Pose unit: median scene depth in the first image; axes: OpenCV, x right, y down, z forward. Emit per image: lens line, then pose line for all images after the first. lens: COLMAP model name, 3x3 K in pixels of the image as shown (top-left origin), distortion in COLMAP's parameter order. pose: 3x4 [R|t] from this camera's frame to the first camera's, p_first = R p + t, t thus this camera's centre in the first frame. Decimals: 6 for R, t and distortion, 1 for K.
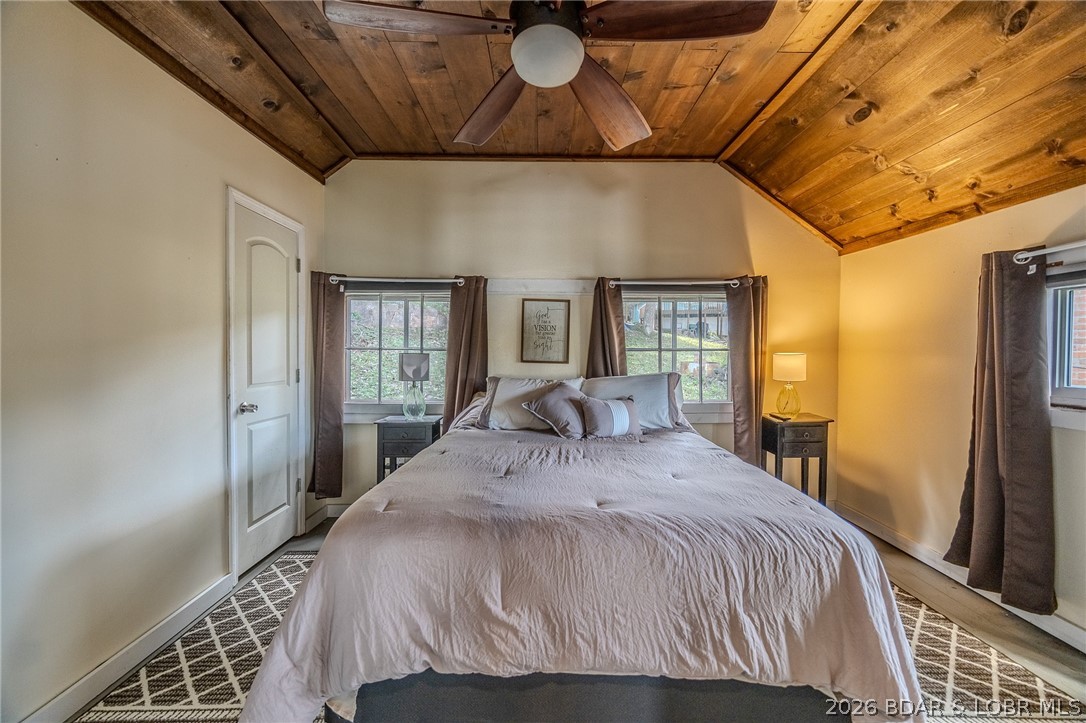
lens RADIAL K [[414.1, 0, 547.1], [0, 414.1, 361.6], [0, 0, 1]] dist [-0.001145, -0.000294]
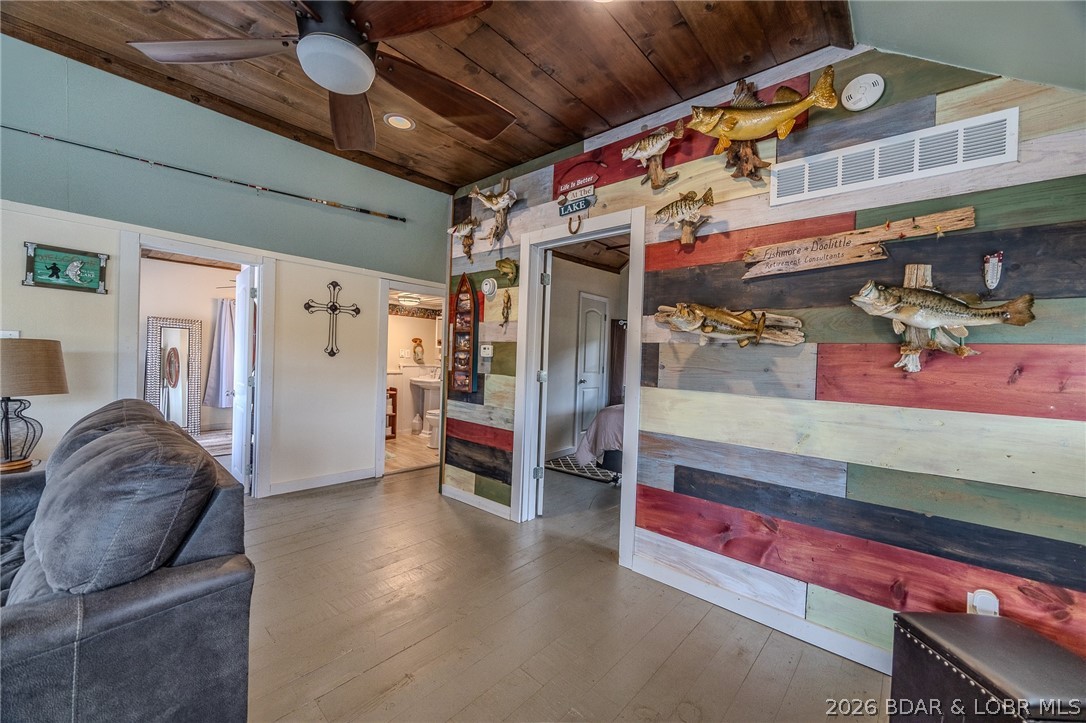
lens RADIAL K [[414.1, 0, 547.1], [0, 414.1, 361.6], [0, 0, 1]] dist [-0.001145, -0.000294]
pose [[0.741568, 0.029407, -0.670233, 0.637062], [-0.042223, 0.999104, -0.002879, 0.011325], [0.669548, 0.030434, 0.742145, -0.808959]]
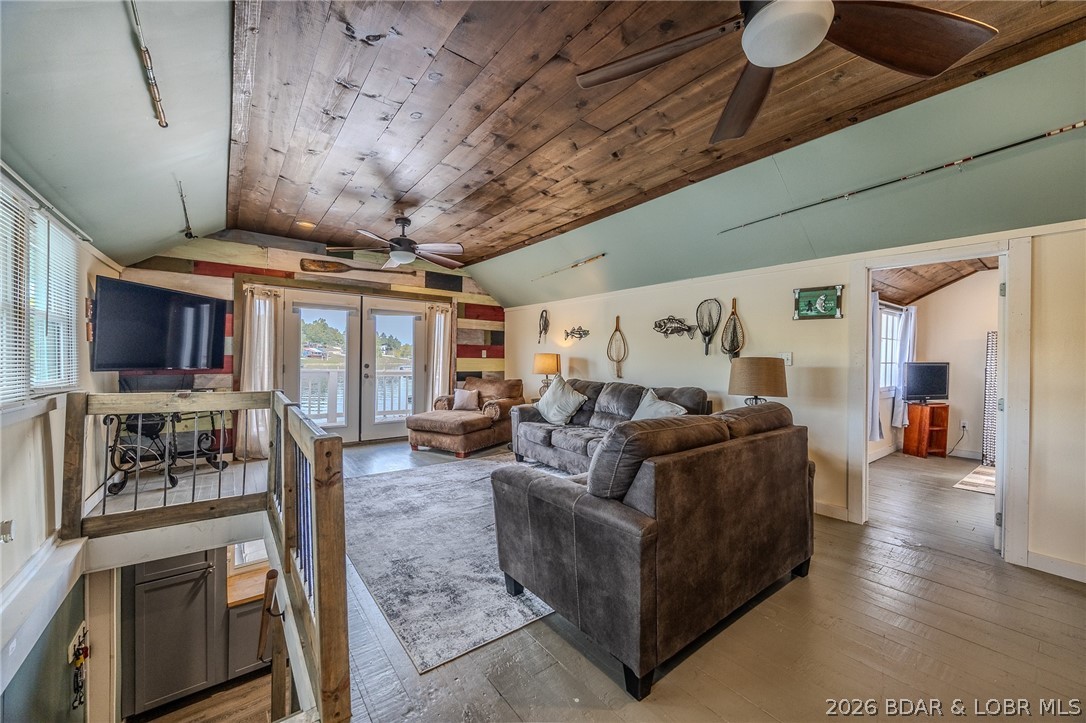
lens RADIAL K [[412.9, 0, 546.8], [0, 412.9, 357.2], [0, 0, 1]] dist [-0.001202, -0.000116]
pose [[-0.794303, -0.015873, -0.607315, 0.554247], [-0.026504, 0.999612, 0.008539, 0.014122], [0.606944, 0.022879, -0.794415, -0.345183]]
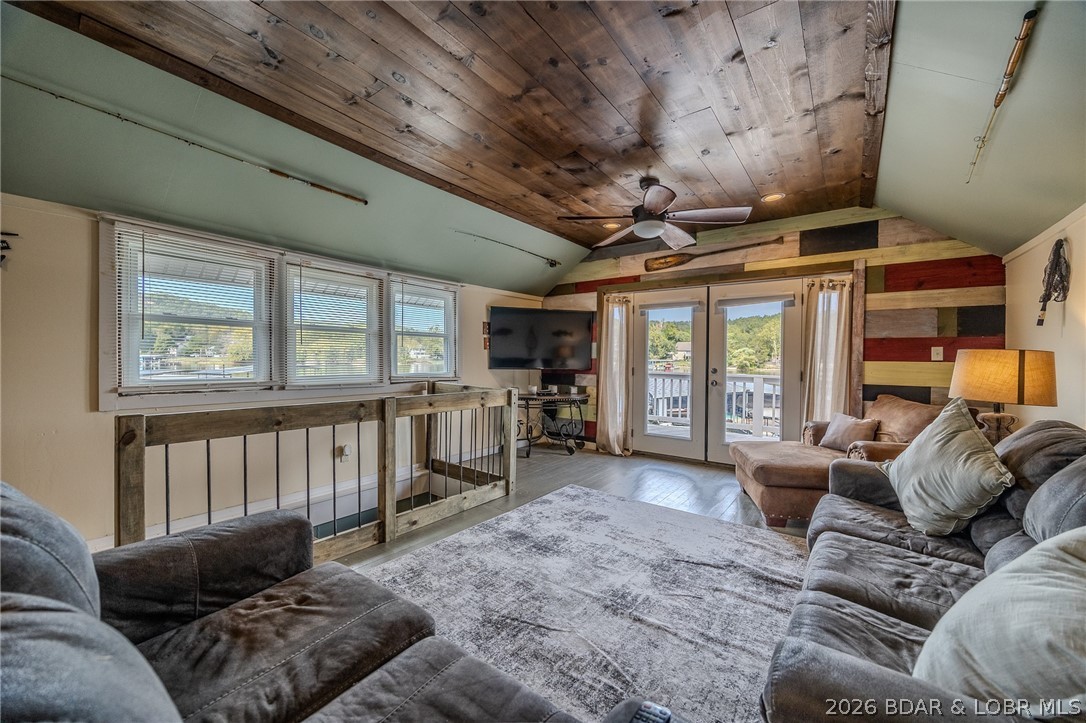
lens RADIAL K [[412.9, 0, 546.8], [0, 412.9, 357.2], [0, 0, 1]] dist [-0.001202, -0.000116]
pose [[-0.800150, -0.011205, 0.599695, -0.521688], [-0.001600, 0.999862, 0.016546, 0.017767], [-0.599797, 0.012280, -0.800058, -0.805075]]
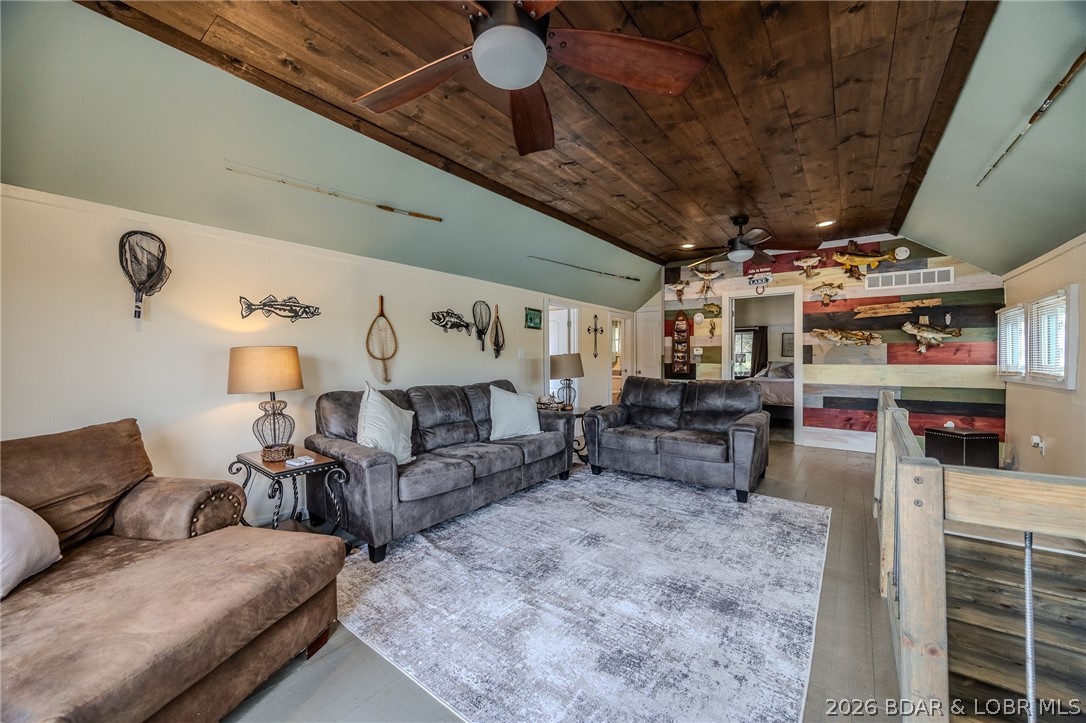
lens RADIAL K [[414.9, 0, 544.6], [0, 414.9, 359.6], [0, 0, 1]] dist [-0.001182, -0.000106]
pose [[0.799550, -0.001253, -0.600599, 0.386186], [-0.003164, 0.999975, -0.006297, 0.049712], [0.600592, 0.006935, 0.799526, -2.465437]]
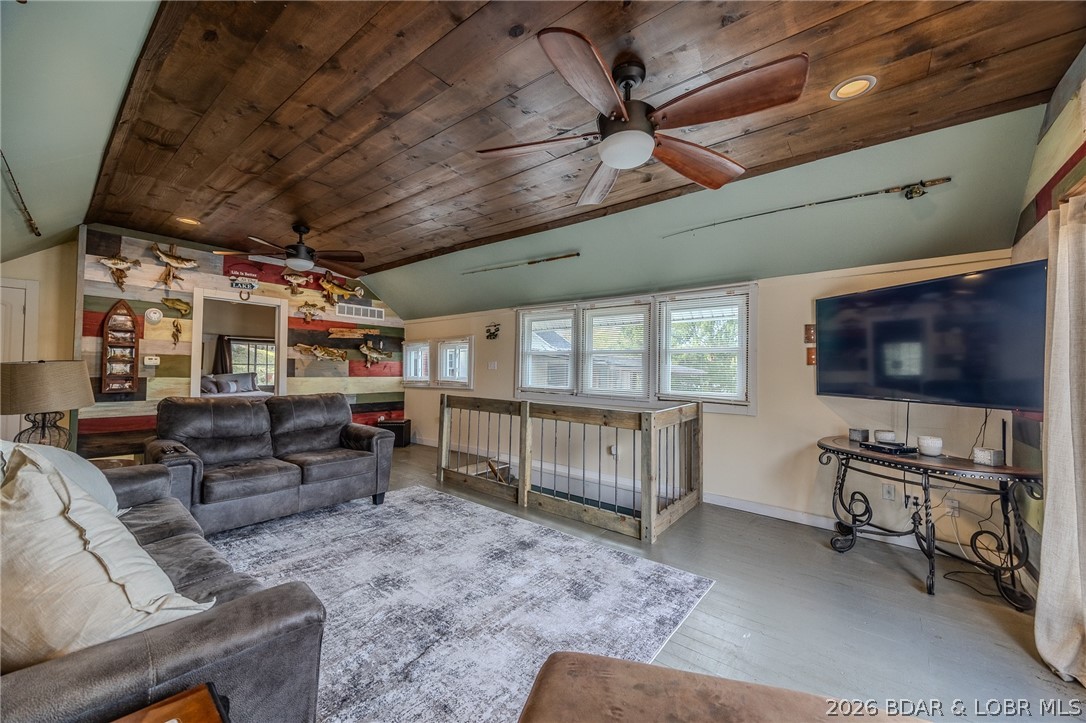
lens RADIAL K [[414.1, 0, 547.1], [0, 414.1, 361.6], [0, 0, 1]] dist [-0.001145, -0.000294]
pose [[0.625018, 0.024343, 0.780231, -0.670140], [0.000793, 0.999493, -0.031819, 0.044383], [-0.780610, 0.020506, 0.624682, -2.394945]]
